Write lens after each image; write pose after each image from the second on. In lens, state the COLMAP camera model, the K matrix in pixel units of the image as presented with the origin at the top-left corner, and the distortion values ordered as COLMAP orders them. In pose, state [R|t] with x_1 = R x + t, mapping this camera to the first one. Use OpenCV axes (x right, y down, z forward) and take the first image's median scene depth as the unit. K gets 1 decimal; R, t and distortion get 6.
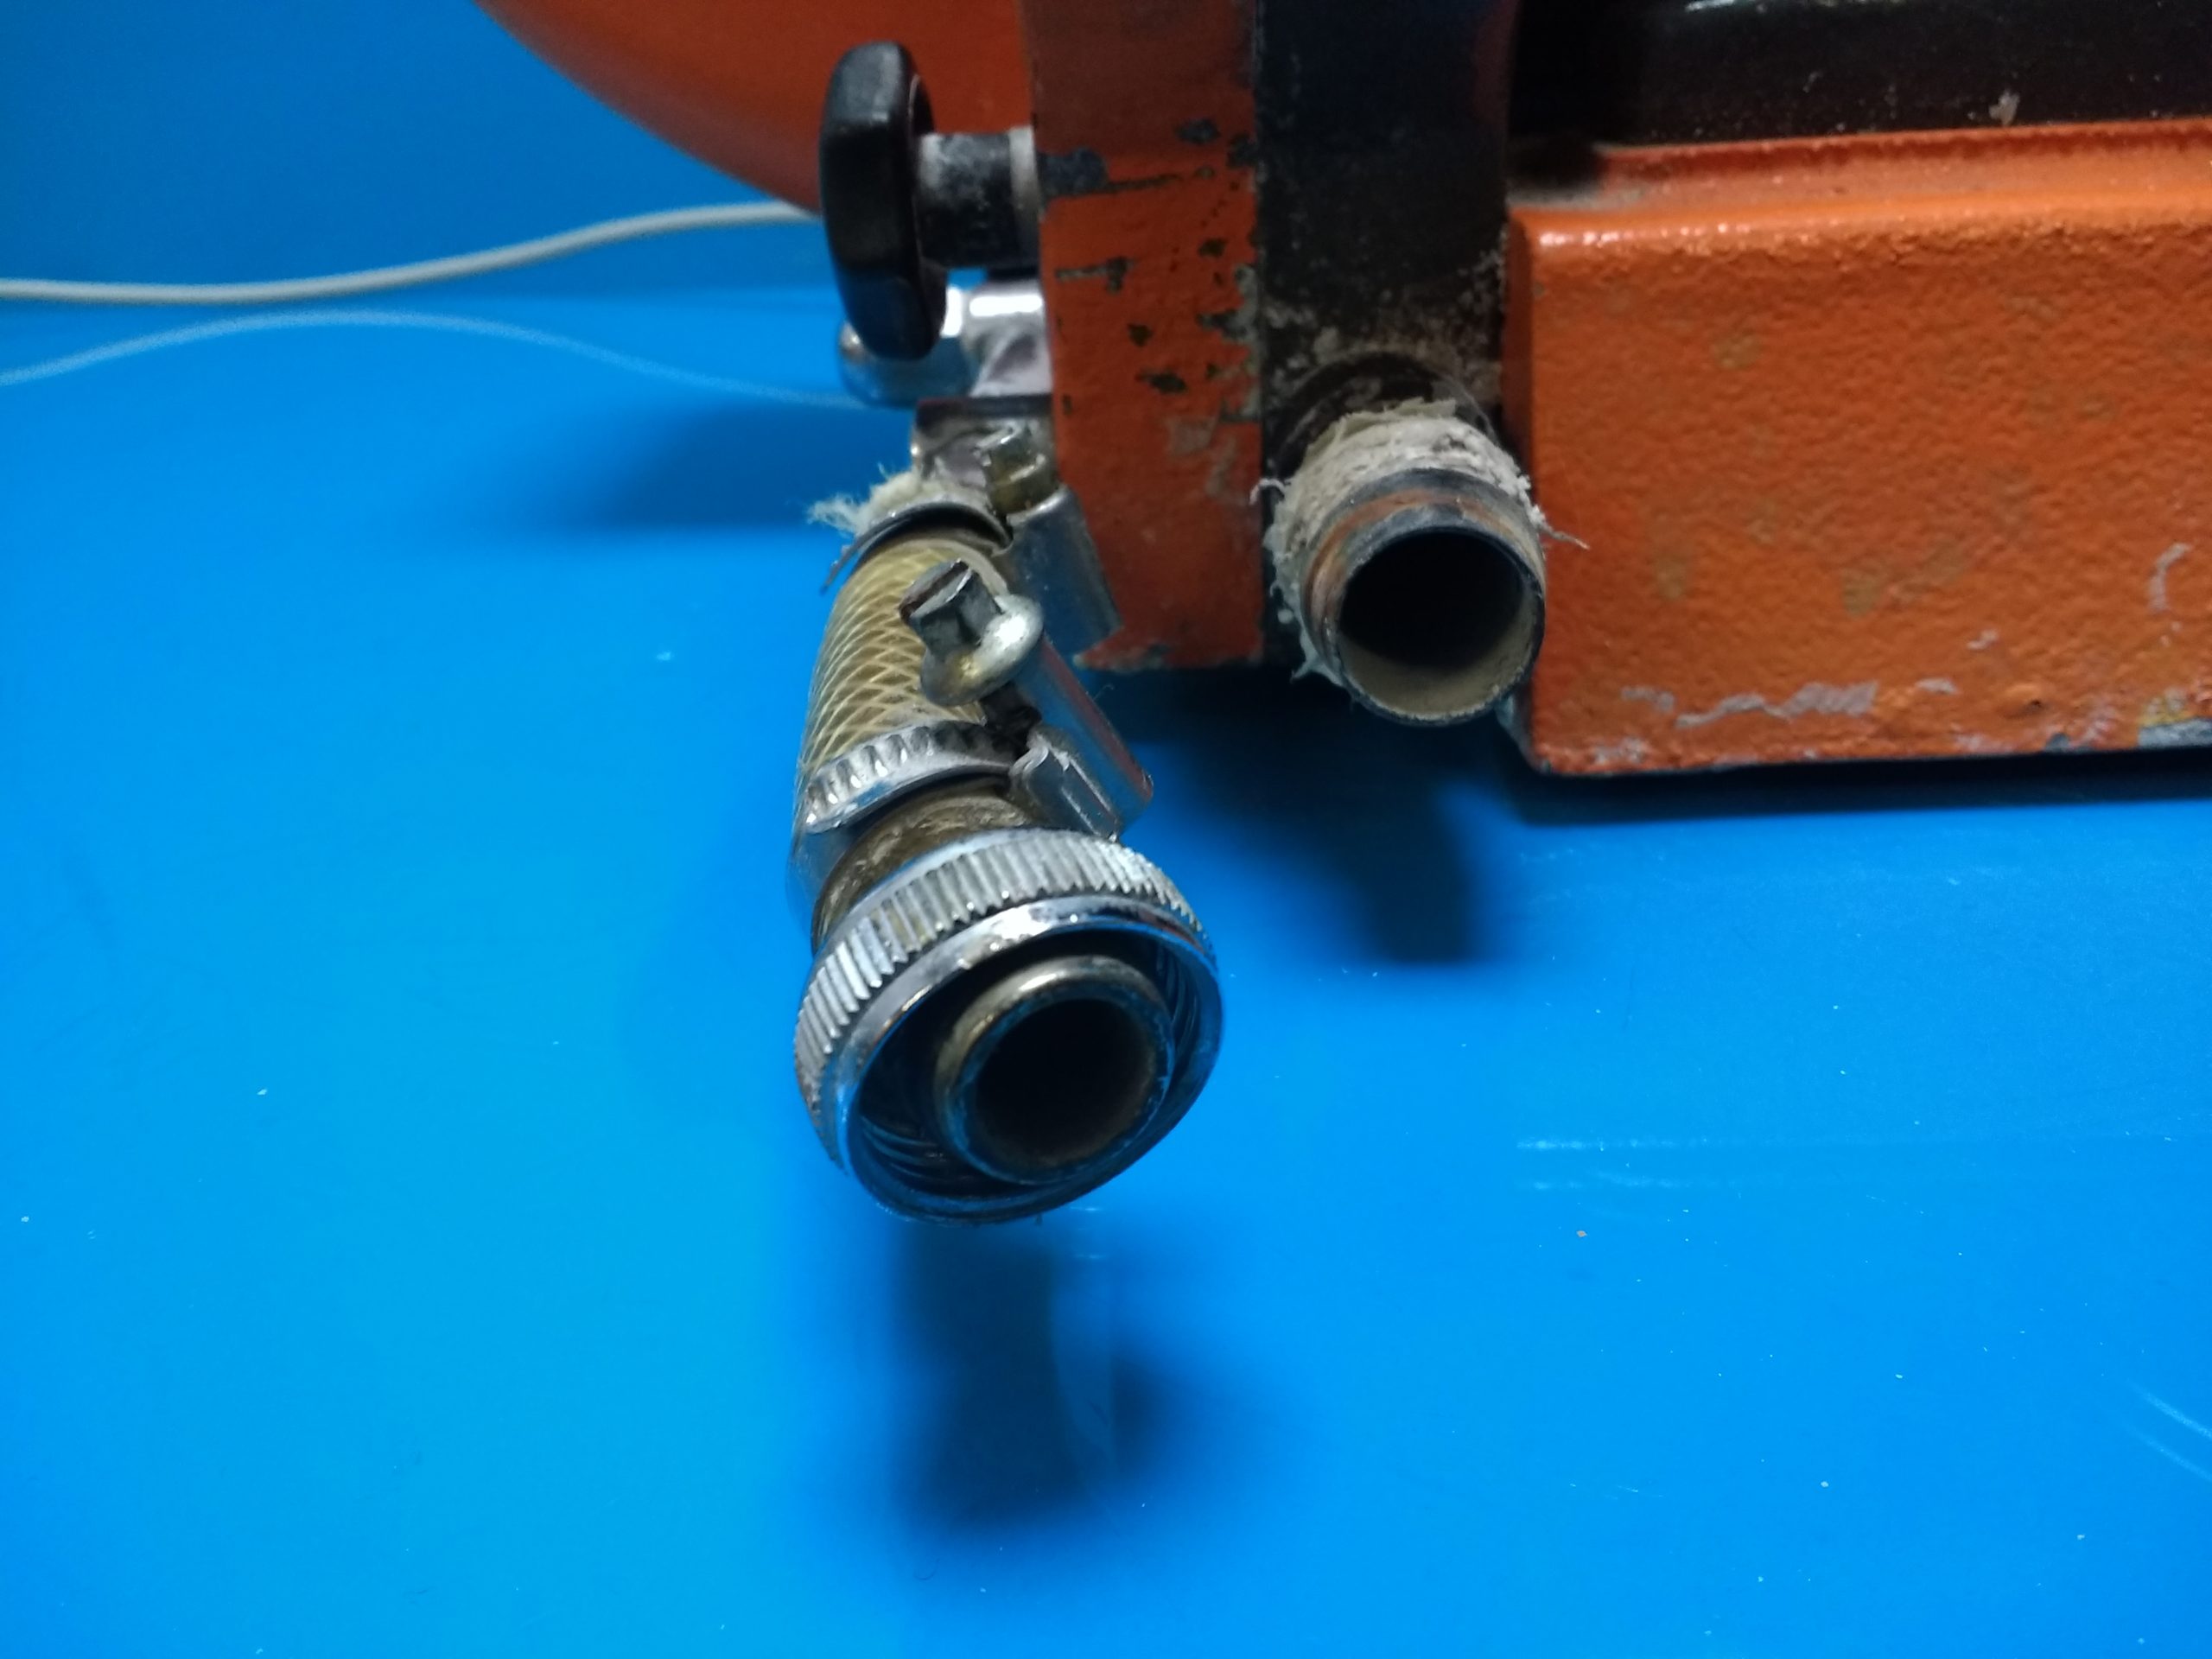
lens RADIAL K [[1748.4, 0, 1091.7], [0, 1748.4, 845.8], [0, 0, 1]] dist [0.061024, -0.099662]
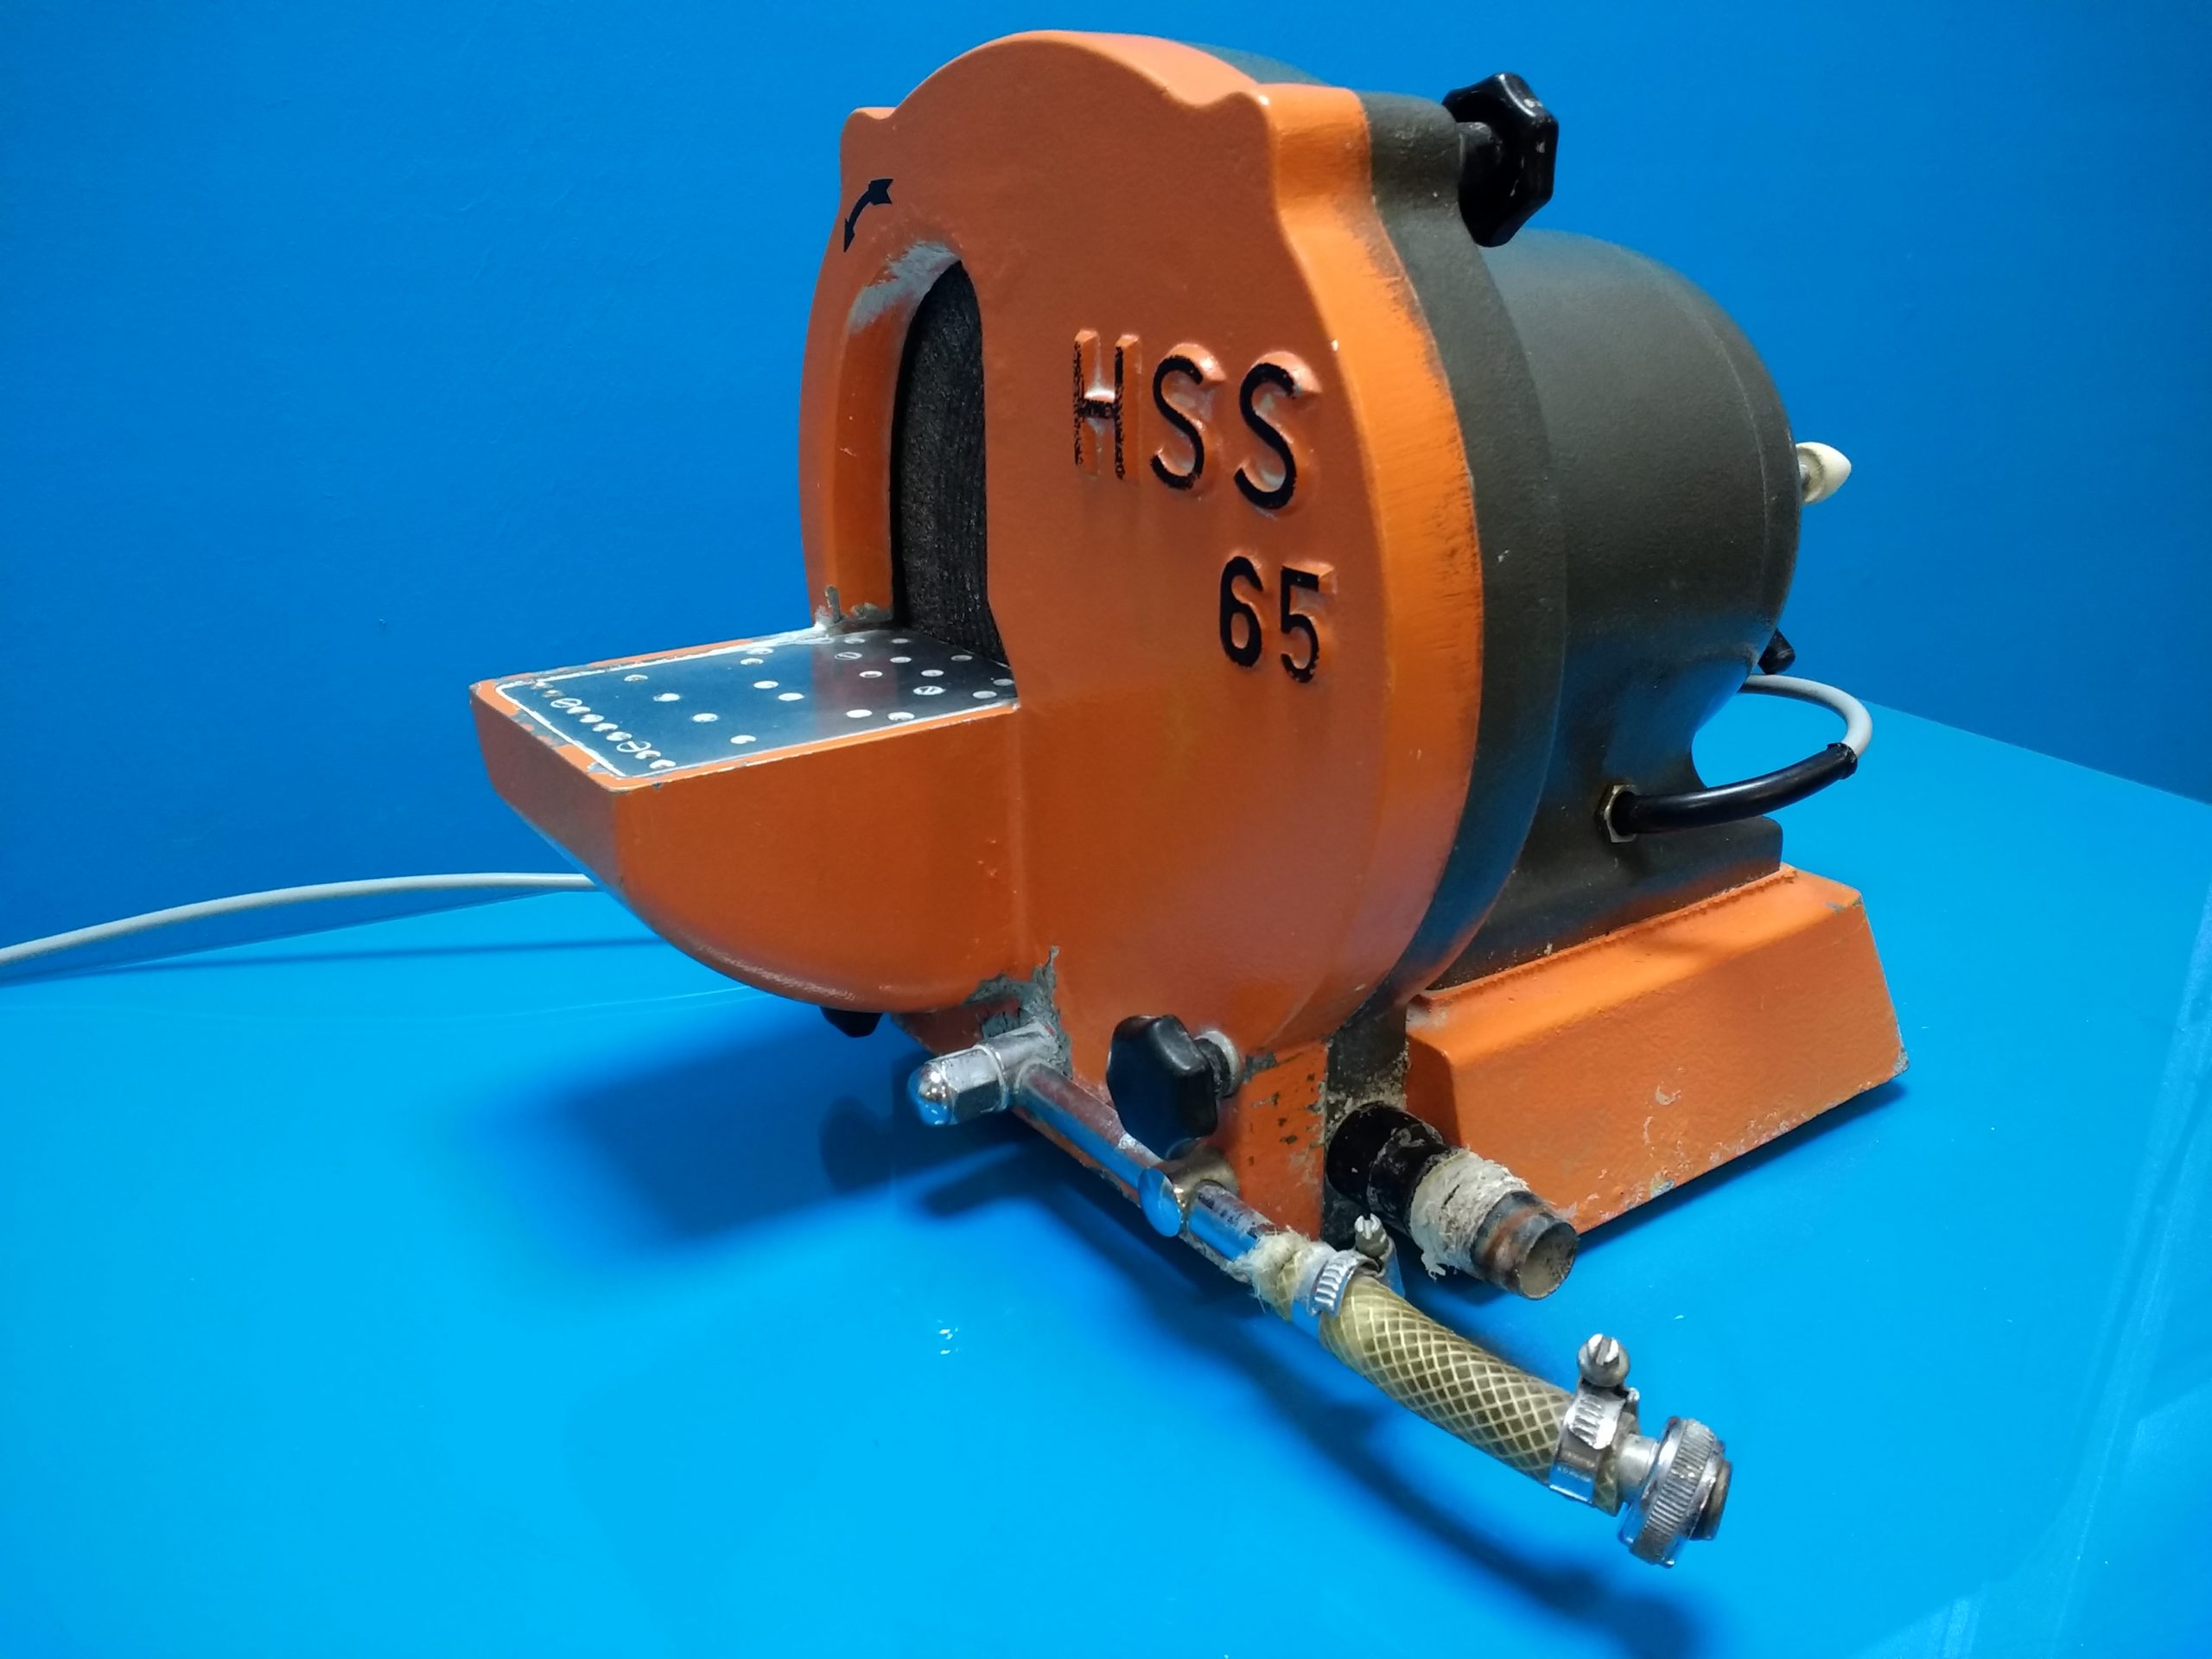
lens RADIAL K [[1748.4, 0, 1118.2], [0, 1748.4, 834.9], [0, 0, 1]] dist [0.061024, -0.099662]
pose [[0.788986, -0.151400, 0.595466, -1.373548], [0.223394, 0.973522, -0.048473, -0.598200], [-0.572360, 0.171268, 0.801917, -0.622891]]
